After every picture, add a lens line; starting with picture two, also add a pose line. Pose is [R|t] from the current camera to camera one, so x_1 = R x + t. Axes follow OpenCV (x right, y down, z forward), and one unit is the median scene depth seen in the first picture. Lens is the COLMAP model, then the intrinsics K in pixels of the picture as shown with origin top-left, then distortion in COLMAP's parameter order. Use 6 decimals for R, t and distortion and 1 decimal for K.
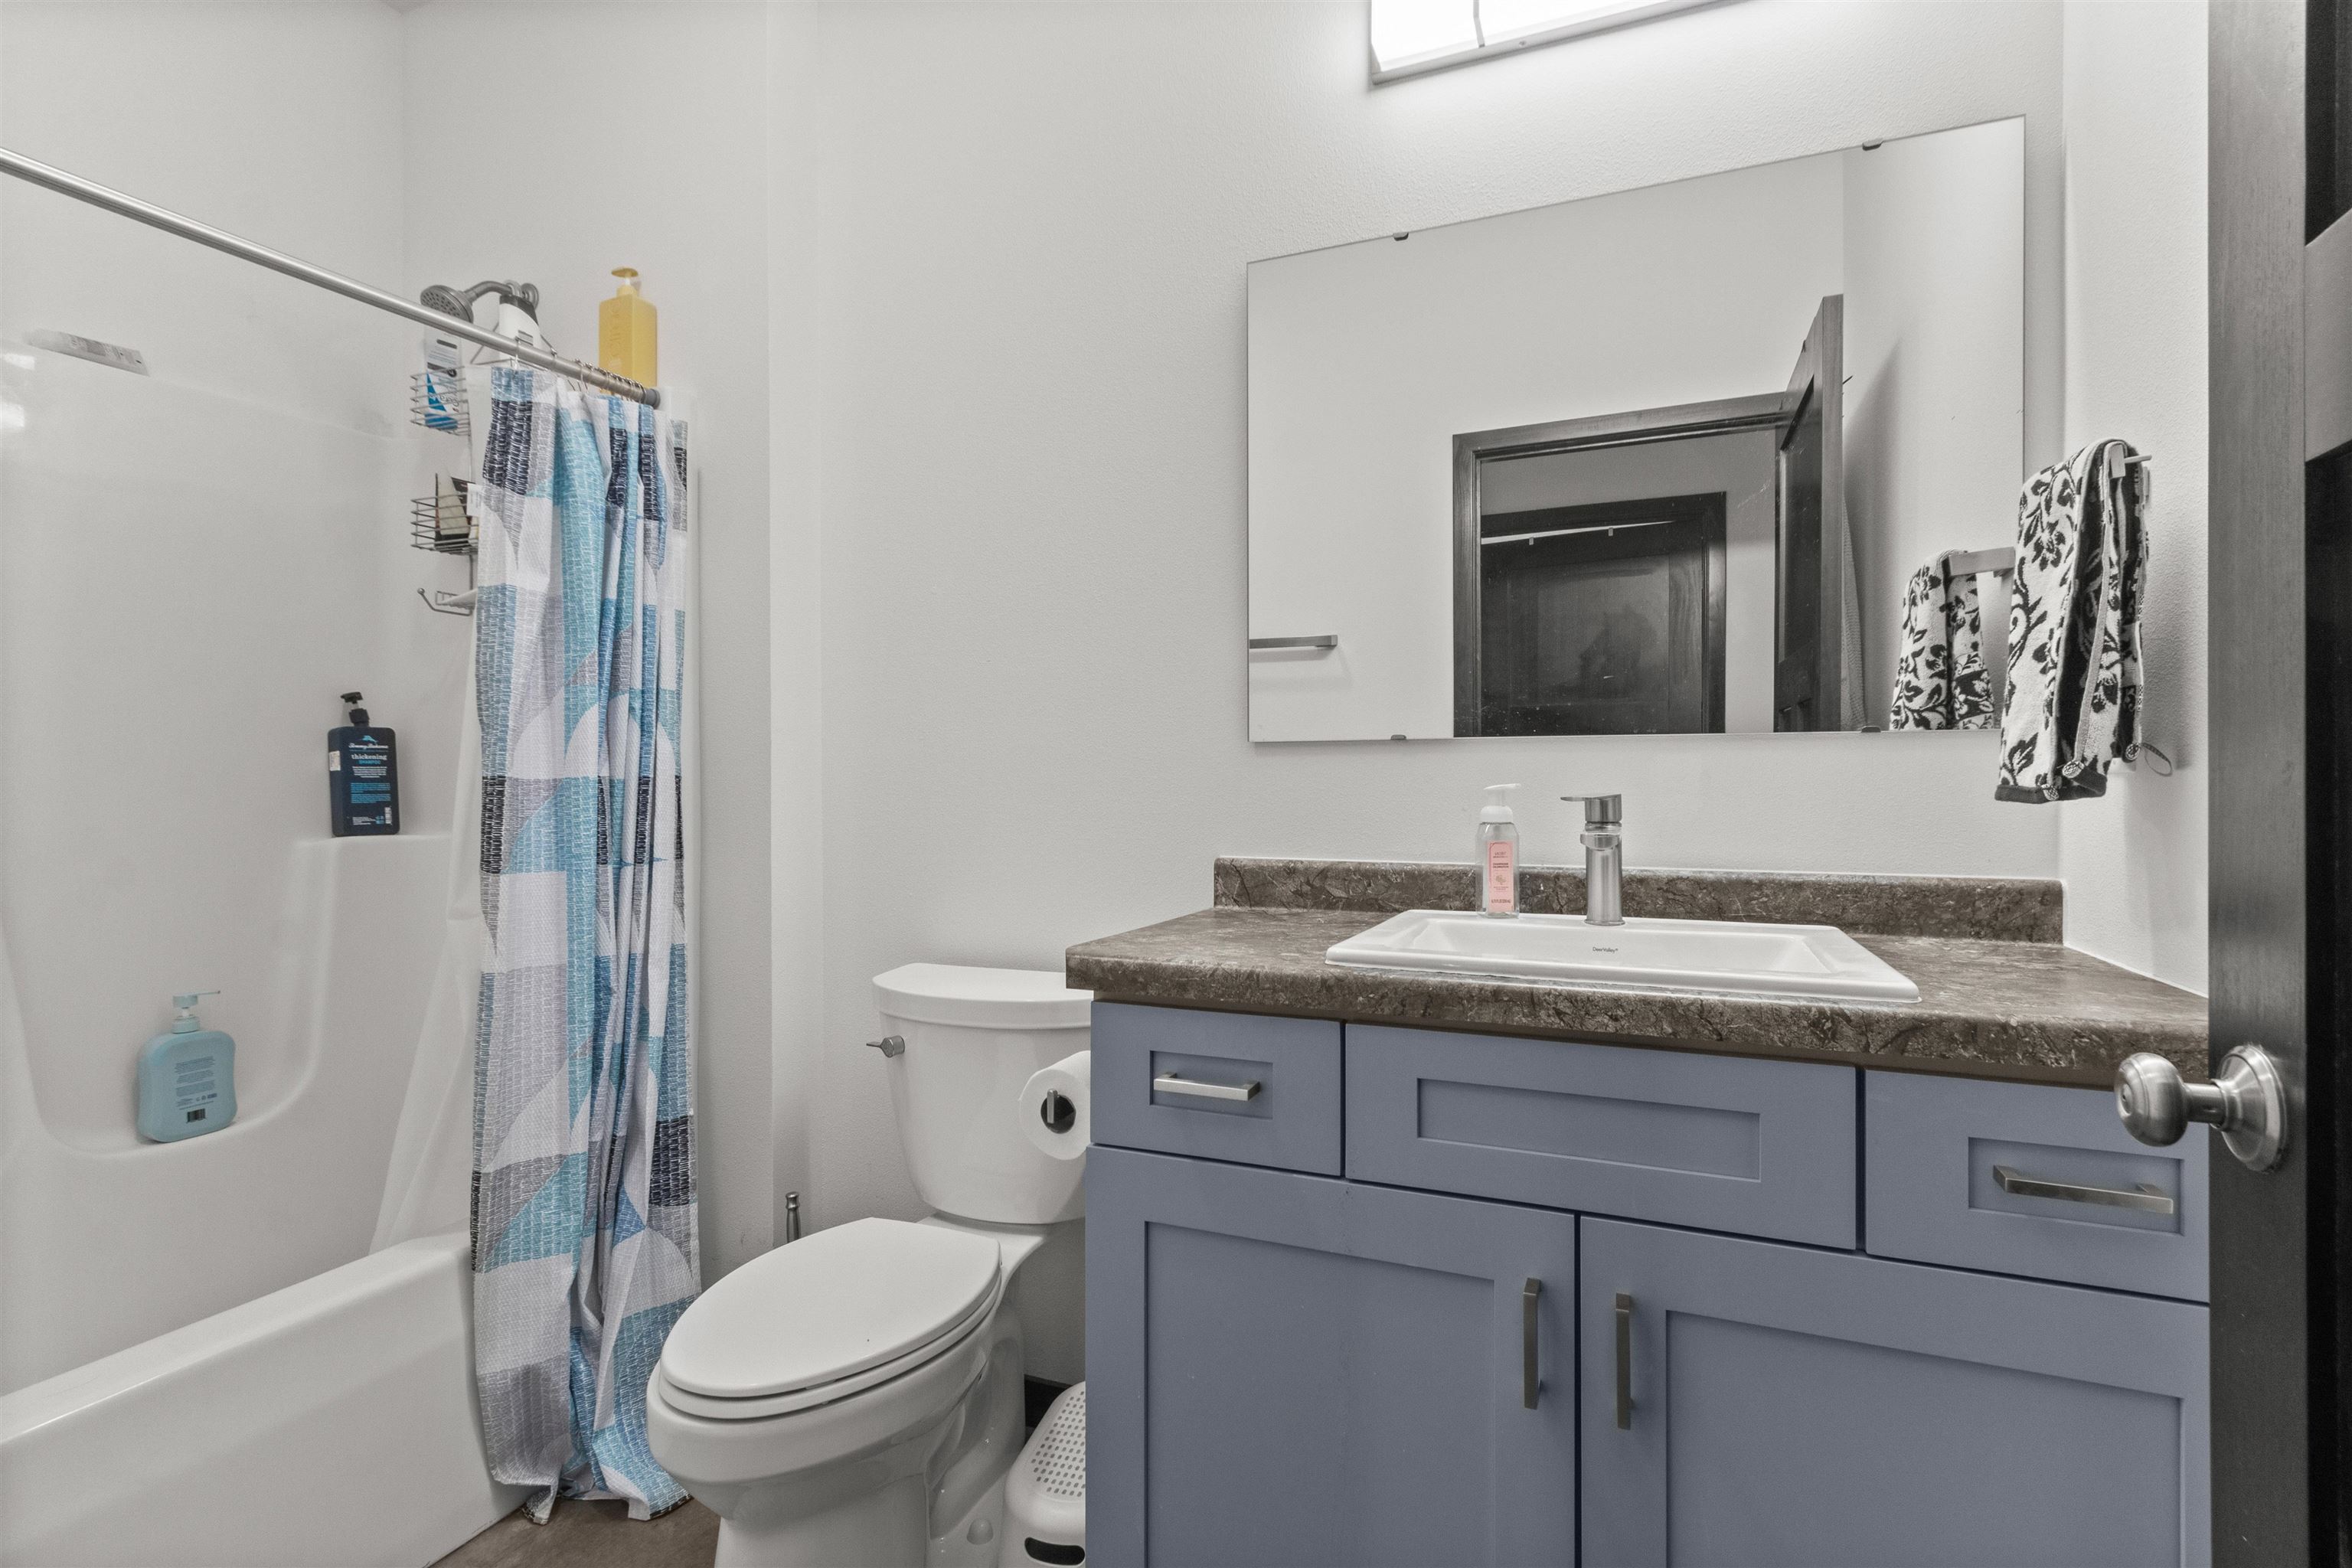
lens RADIAL K [[1109.2, 0, 1177.1], [0, 1109.2, 770.8], [0, 0, 1]] dist [-0.019564, -0.002741]
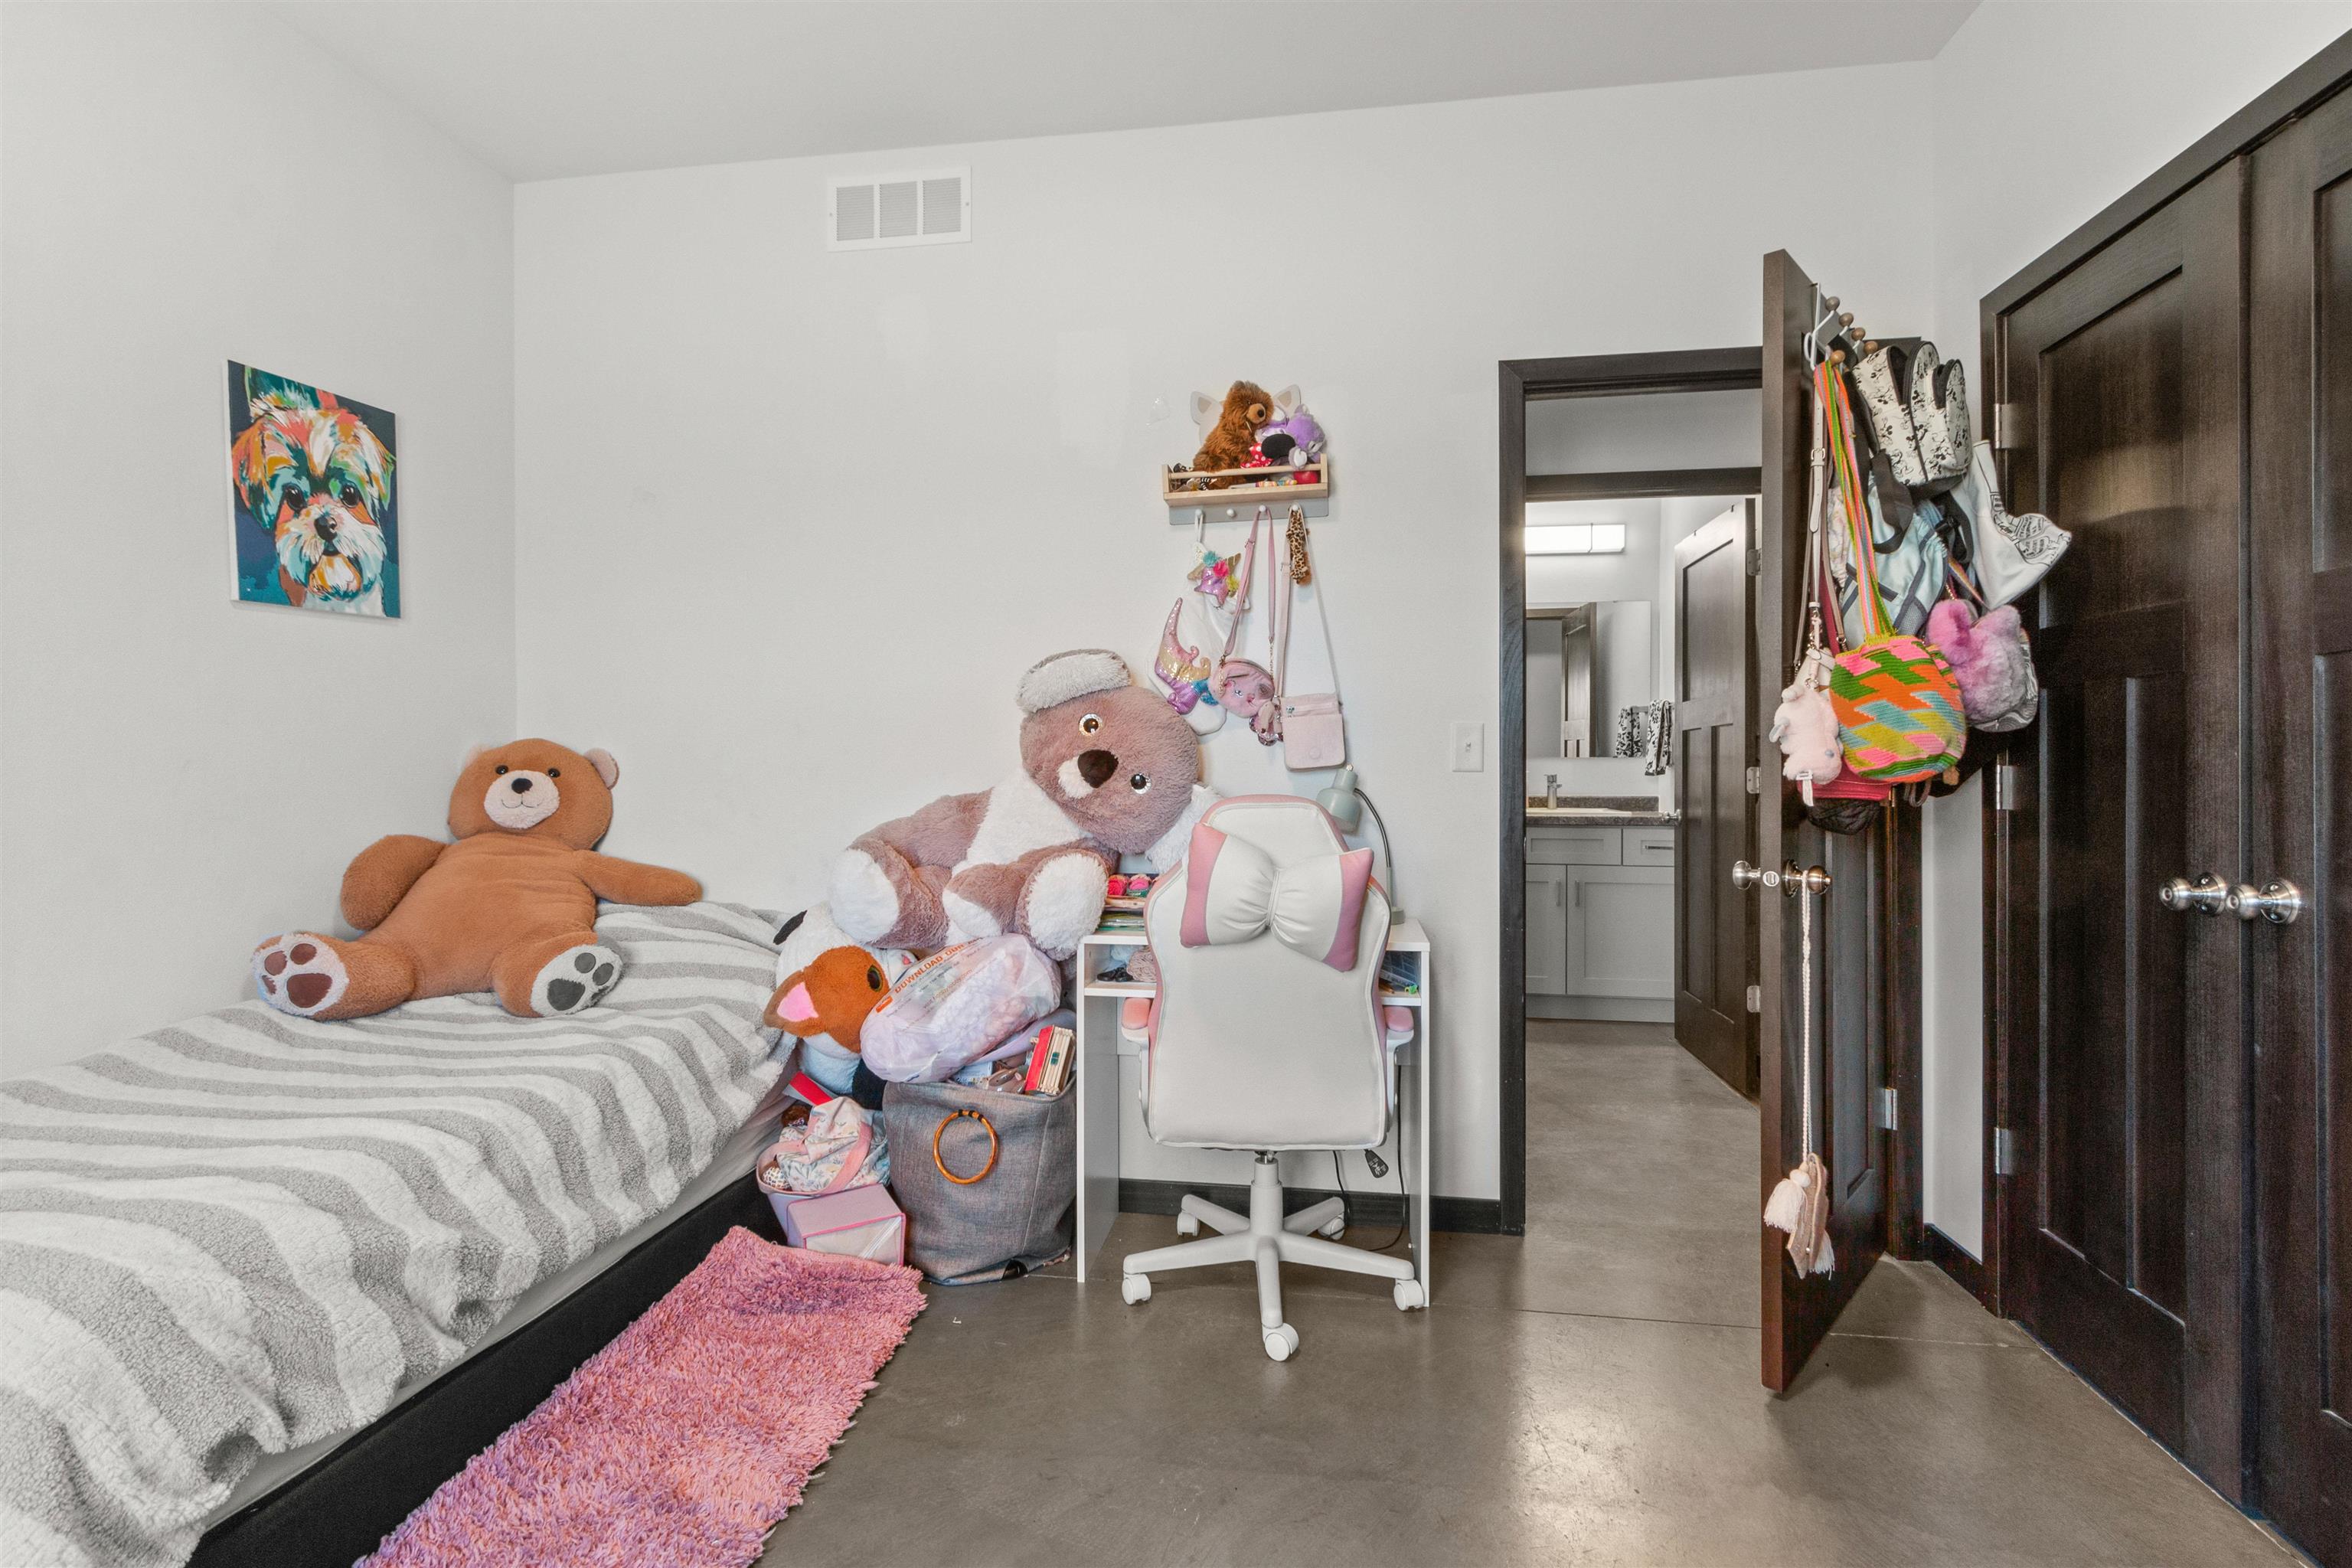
lens RADIAL K [[1109.2, 0, 1194.5], [0, 1109.2, 781.4], [0, 0, 1]] dist [-0.019564, -0.002741]
pose [[0.964460, -0.007313, 0.264129, -2.197202], [0.002668, 0.999835, 0.017942, -0.034015], [-0.264216, -0.016600, 0.964321, -2.839808]]
